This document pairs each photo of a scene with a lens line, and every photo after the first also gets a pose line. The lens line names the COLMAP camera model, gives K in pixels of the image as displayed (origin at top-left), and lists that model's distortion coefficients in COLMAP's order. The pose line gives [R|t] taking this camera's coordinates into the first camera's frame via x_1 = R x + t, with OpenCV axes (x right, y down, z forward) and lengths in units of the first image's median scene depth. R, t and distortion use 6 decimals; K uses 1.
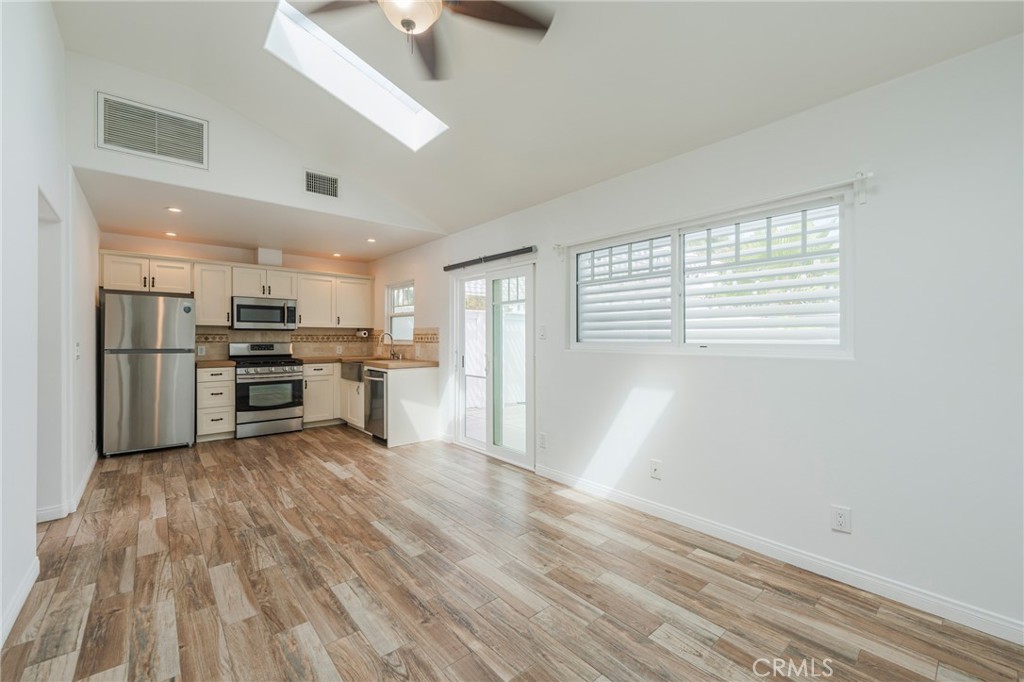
lens RADIAL K [[419.1, 0, 509.9], [0, 419.1, 338.6], [0, 0, 1]] dist [-0.001650, -0.000423]
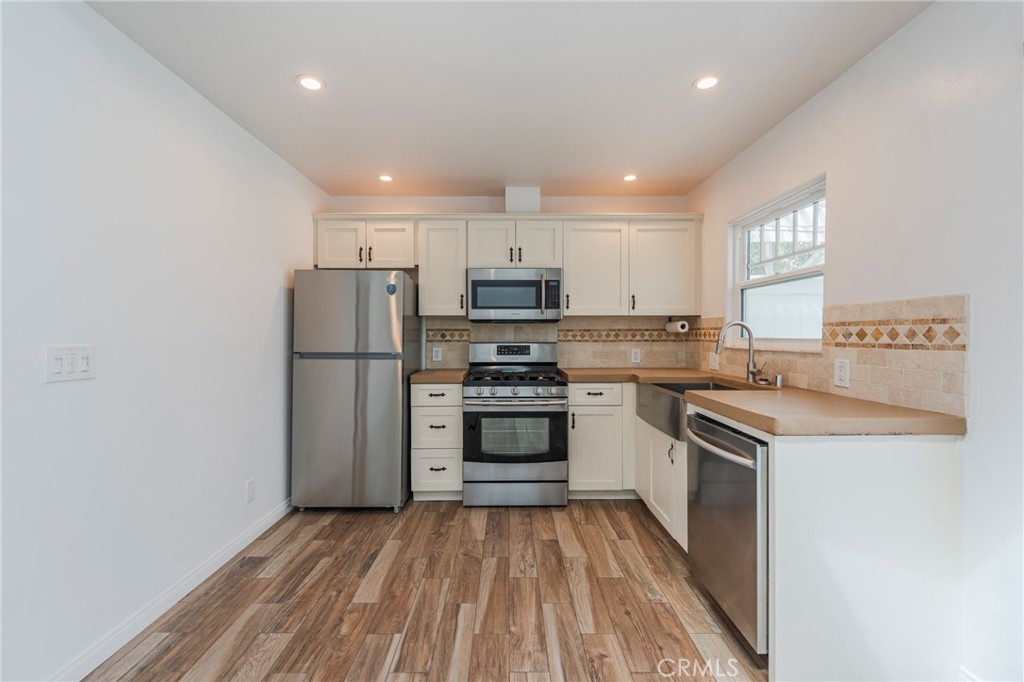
lens RADIAL K [[419.1, 0, 509.9], [0, 419.1, 338.6], [0, 0, 1]] dist [-0.001650, -0.000423]
pose [[0.763161, 0.002670, -0.646203, -0.220410], [0.002105, 0.999976, 0.006618, -0.000420], [0.646205, -0.006411, 0.763137, 0.588321]]
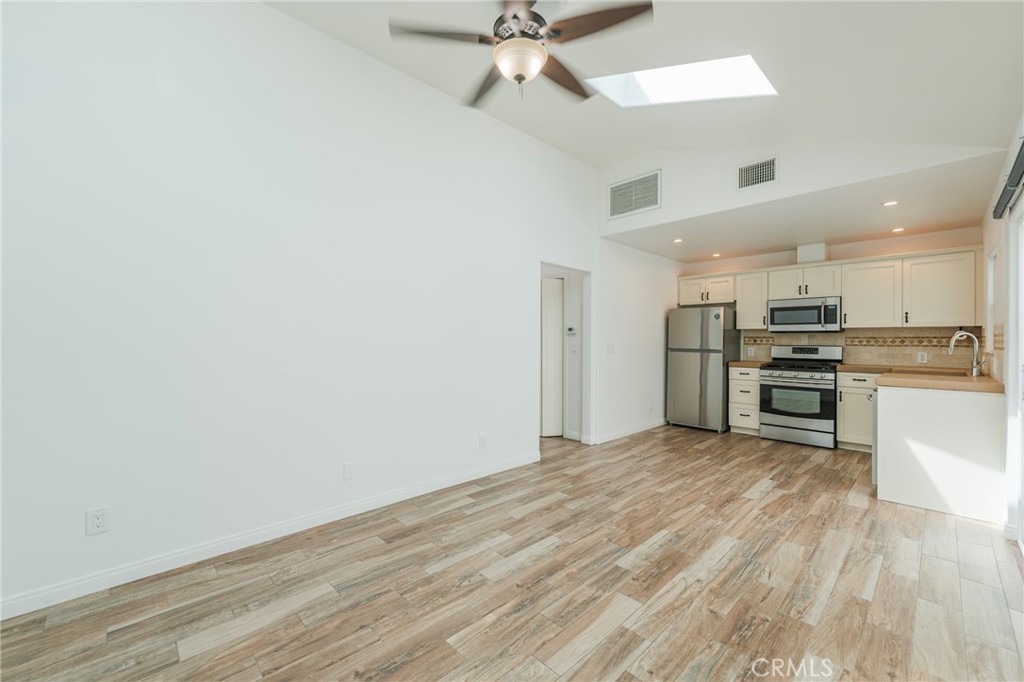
lens RADIAL K [[408.4, 0, 512.0], [0, 408.4, 341.0], [0, 0, 1]] dist [-0.000089, -0.000079]
pose [[0.055279, 0.003112, -0.998466, 0.324819], [-0.004420, 0.999986, 0.002872, -0.000818], [0.998461, 0.004254, 0.055292, 0.324125]]
